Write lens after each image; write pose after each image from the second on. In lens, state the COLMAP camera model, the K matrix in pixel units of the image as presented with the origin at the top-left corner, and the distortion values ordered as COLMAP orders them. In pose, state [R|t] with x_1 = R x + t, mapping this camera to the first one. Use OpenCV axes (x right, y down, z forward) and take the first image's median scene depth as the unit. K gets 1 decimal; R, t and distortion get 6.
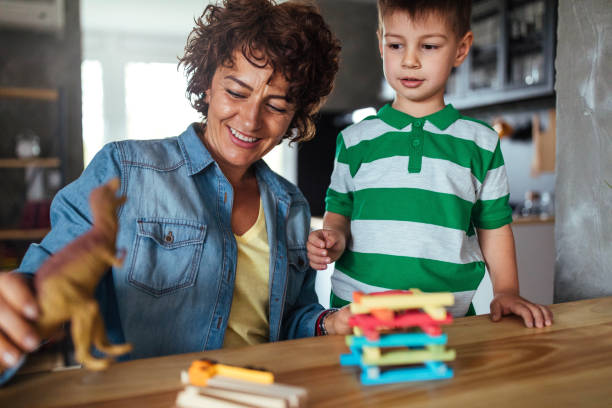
lens RADIAL K [[596.0, 0, 306.0], [0, 596.0, 204.0], [0, 0, 1]] dist [0.017704, 0.012610]
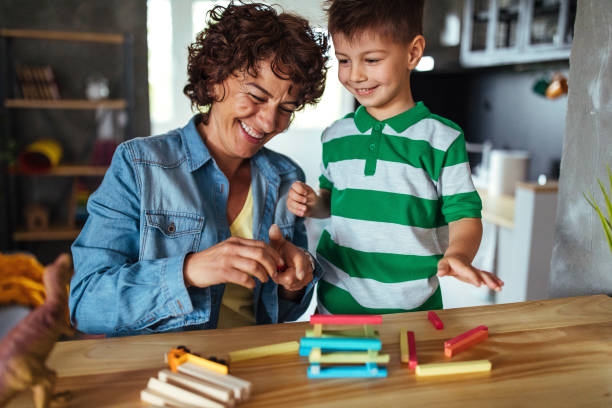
lens RADIAL K [[596.0, 0, 306.0], [0, 596.0, 204.0], [0, 0, 1]] dist [0.017704, 0.012610]
pose [[0.991205, 0.053650, -0.120969, 0.124578], [-0.038750, 0.991733, 0.122325, -0.105031], [0.126531, -0.116561, 0.985090, -0.072544]]
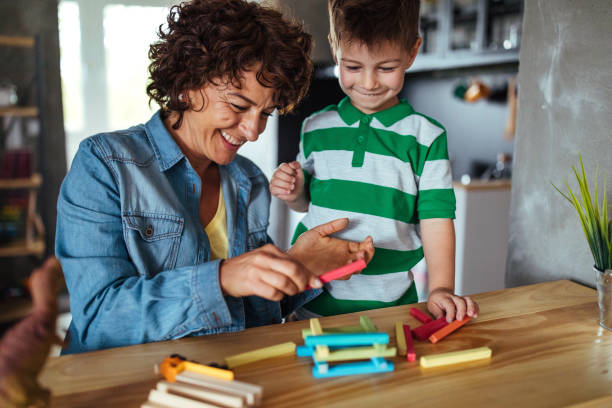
lens RADIAL K [[596.0, 0, 306.0], [0, 596.0, 204.0], [0, 0, 1]] dist [0.017704, 0.012610]
pose [[0.999382, 0.019694, 0.029112, 0.022904], [-0.022557, 0.994573, 0.101565, -0.080626], [-0.026954, -0.102158, 0.994403, -0.054601]]
